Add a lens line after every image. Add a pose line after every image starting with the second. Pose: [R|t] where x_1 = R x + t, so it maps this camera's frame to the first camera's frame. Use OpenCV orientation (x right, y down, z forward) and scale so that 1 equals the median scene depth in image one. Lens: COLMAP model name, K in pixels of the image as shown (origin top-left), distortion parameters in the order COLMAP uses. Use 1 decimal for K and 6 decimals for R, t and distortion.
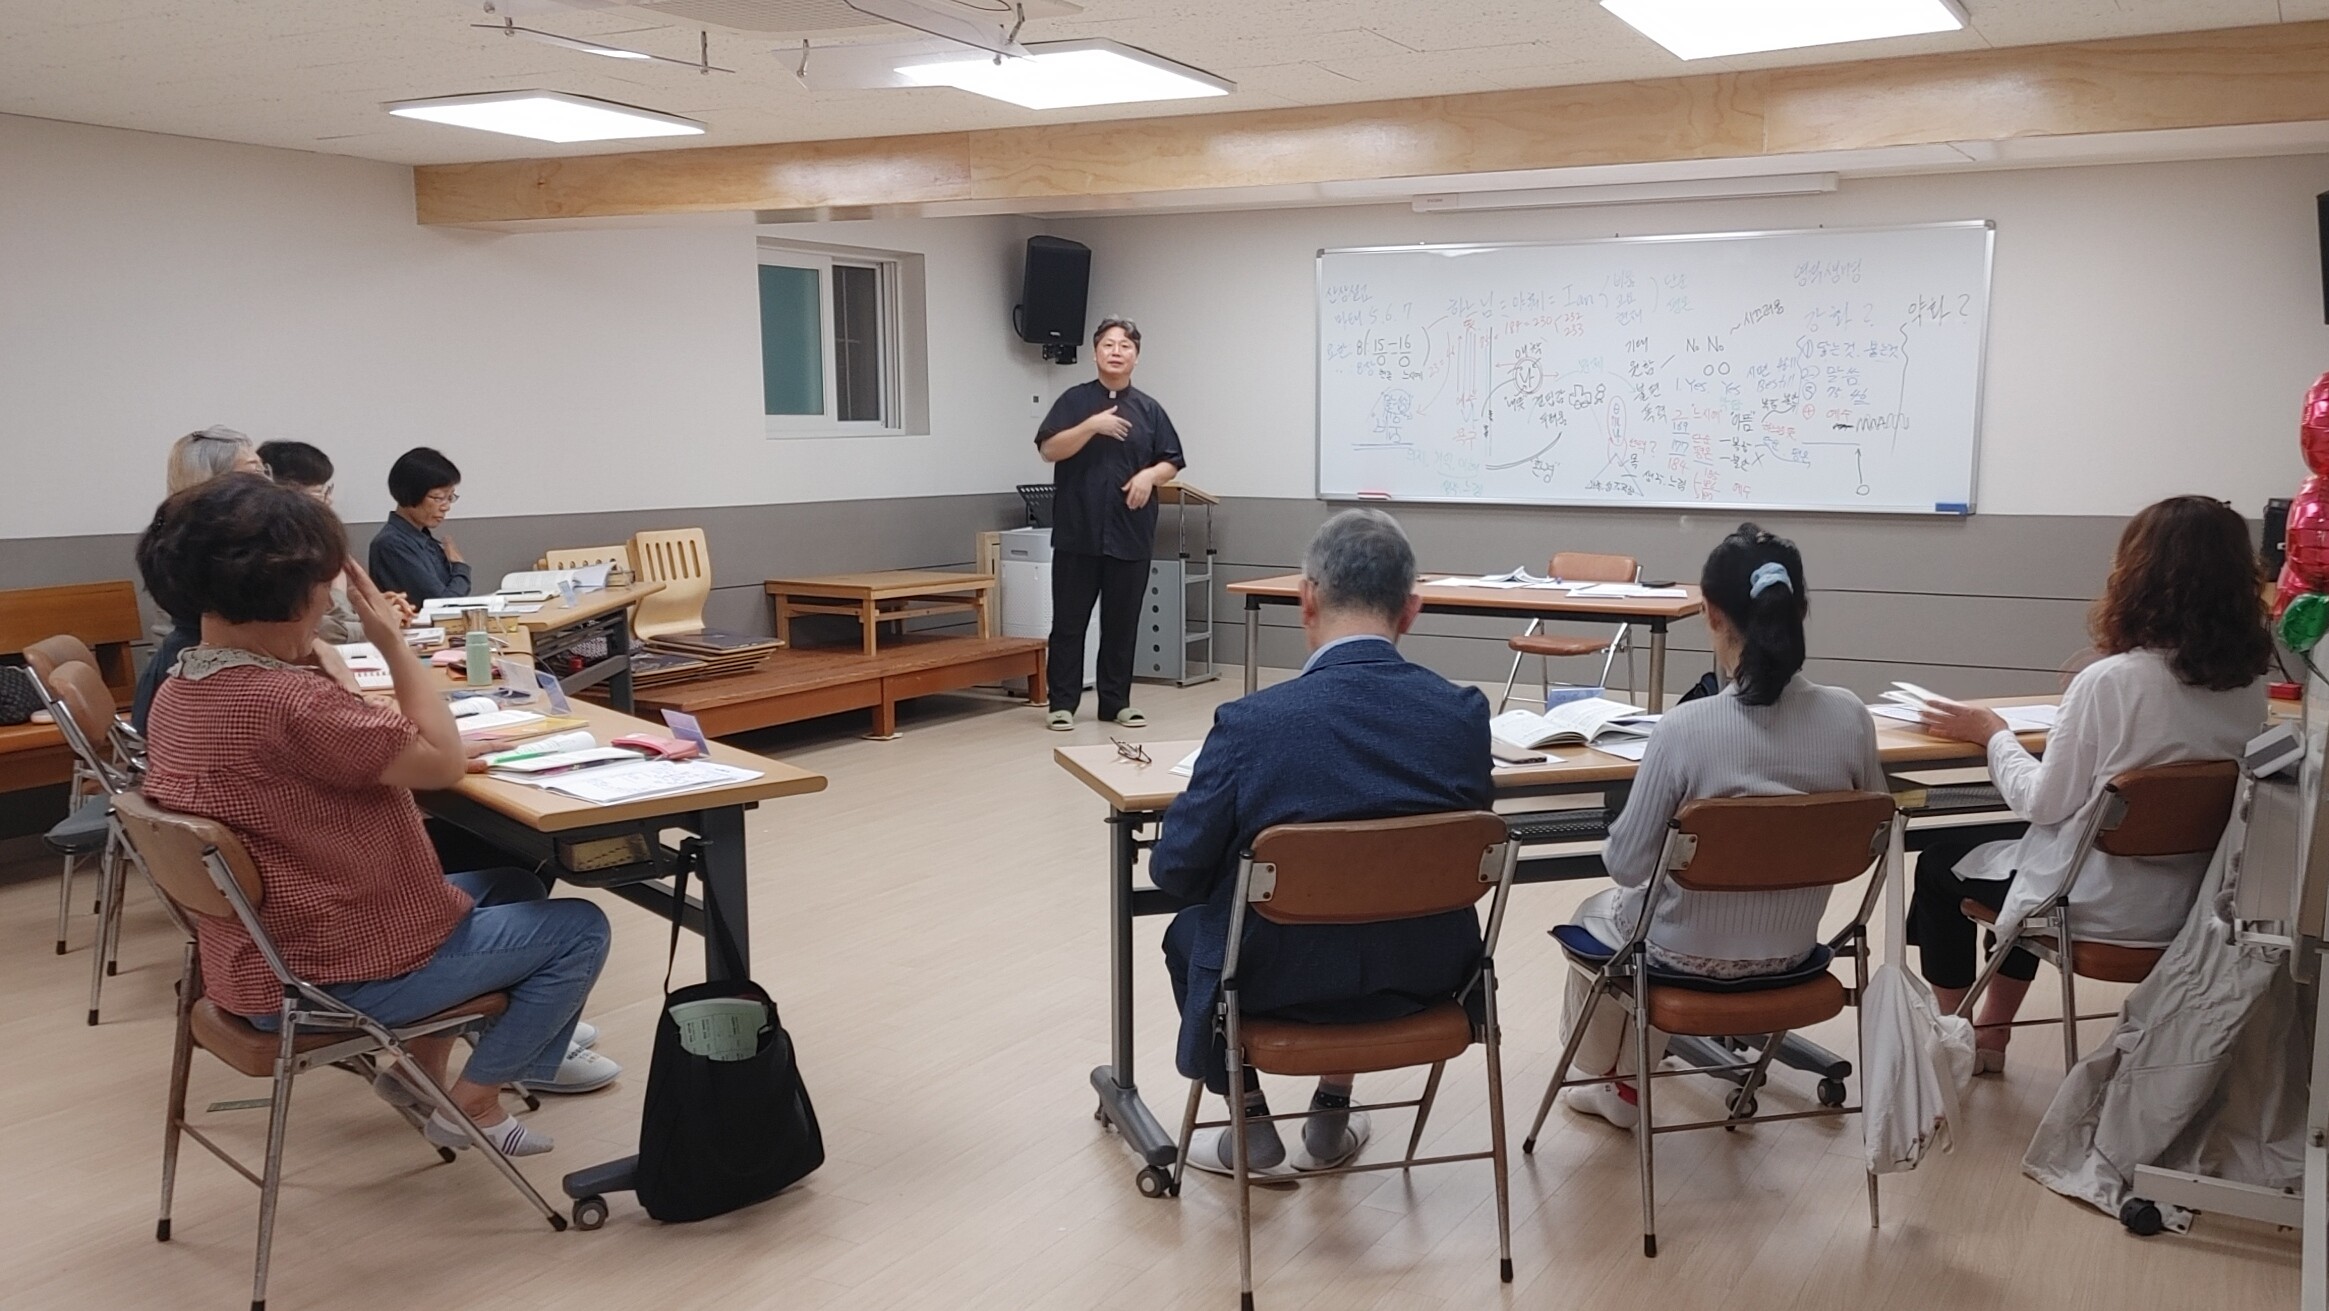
lens RADIAL K [[1885.4, 0, 1166.6], [0, 1885.4, 658.4], [0, 0, 1]] dist [-0.002812, -0.000312]
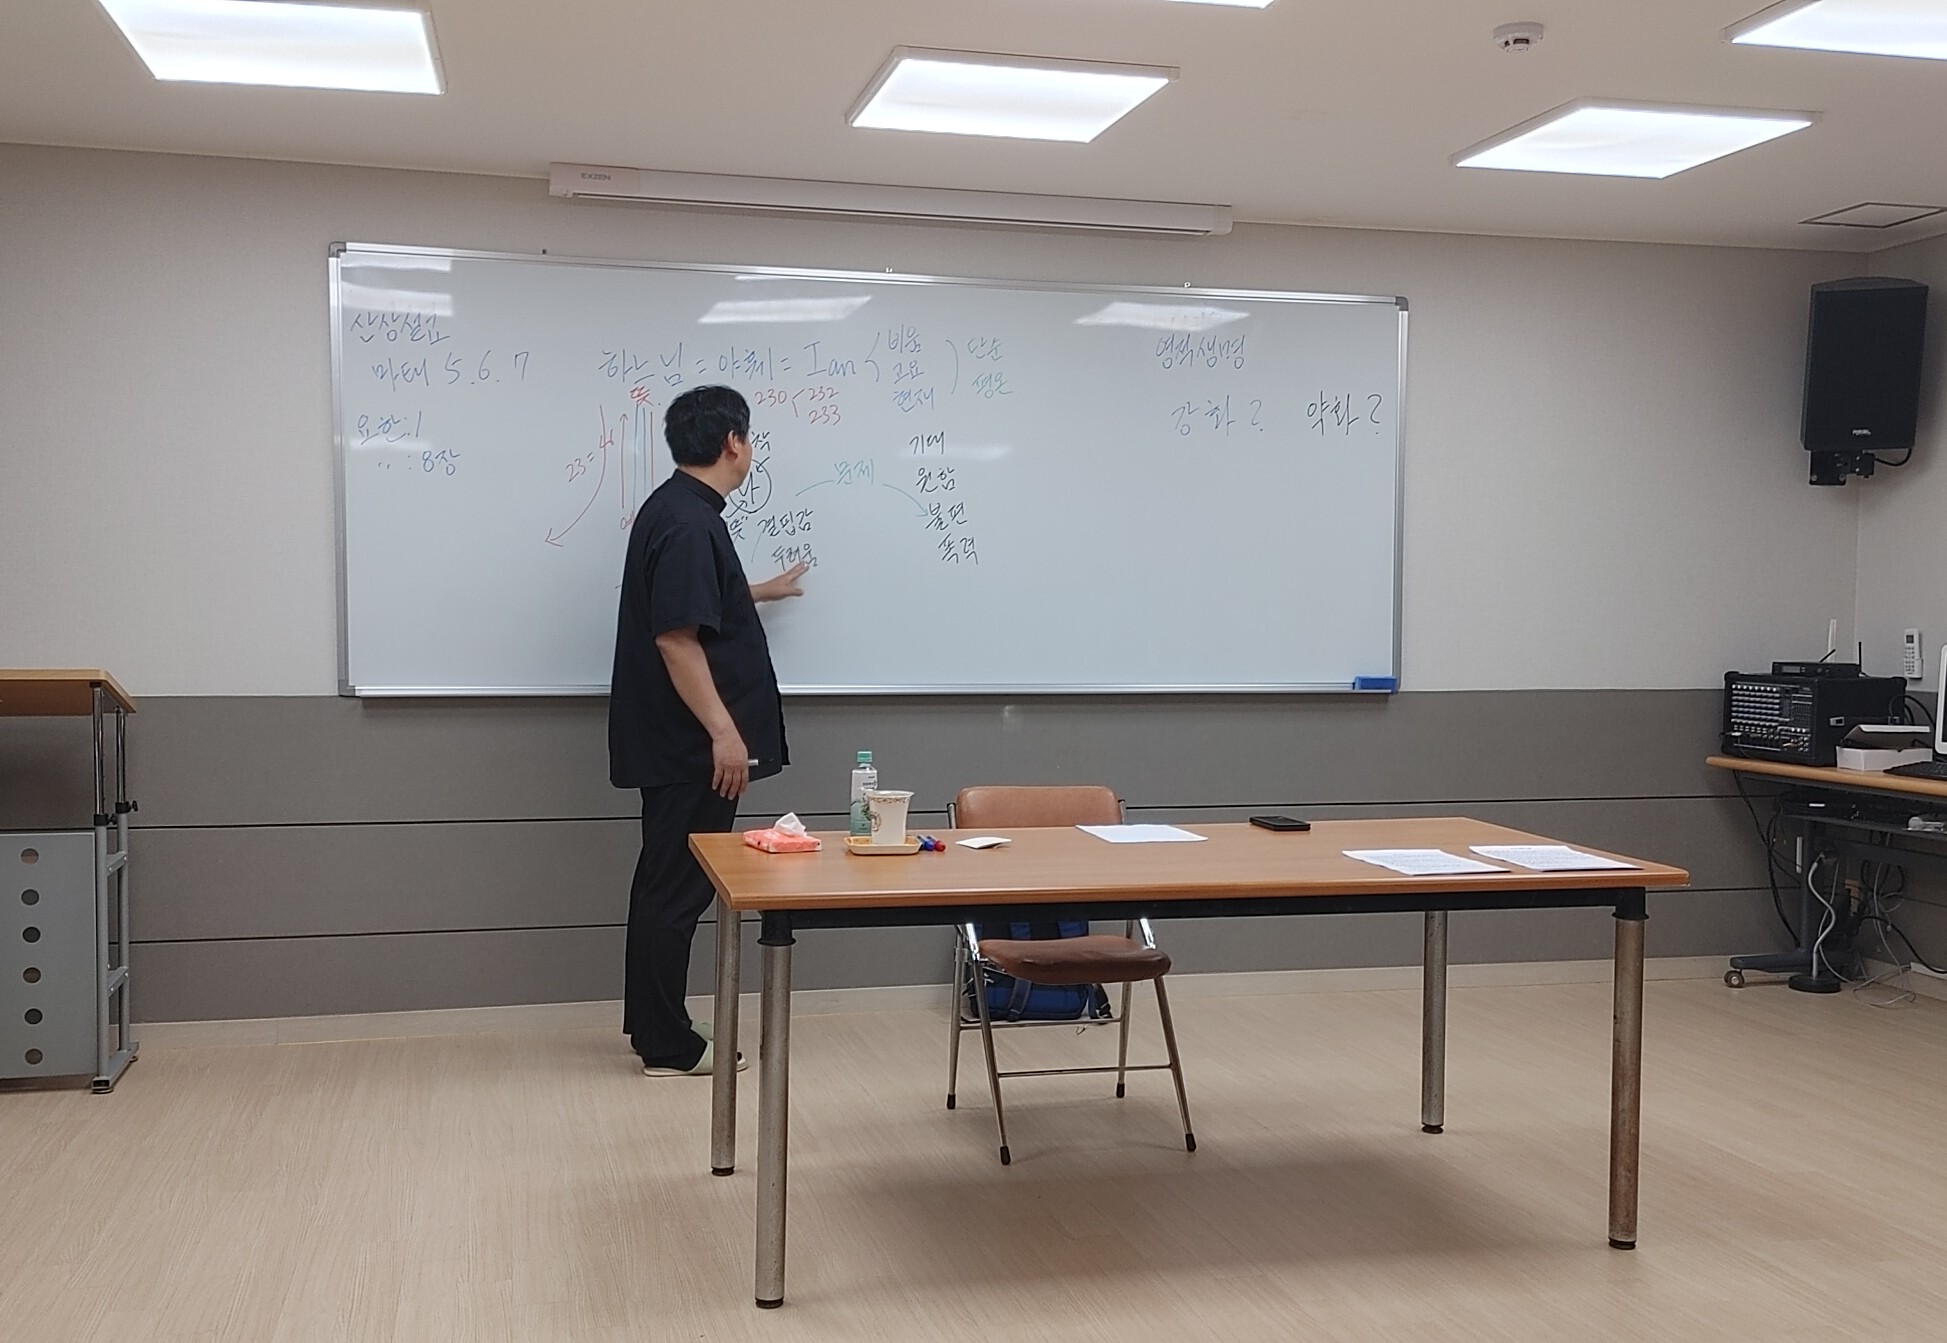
lens RADIAL K [[1958.5, 0, 973.3], [0, 1958.5, 674.2], [0, 0, 1]] dist [0.051969, 0.000000]
pose [[0.712266, -0.020520, 0.701609, -0.209527], [0.080508, 0.995364, -0.052620, -0.051561], [-0.697277, 0.093964, 0.710616, 0.522127]]
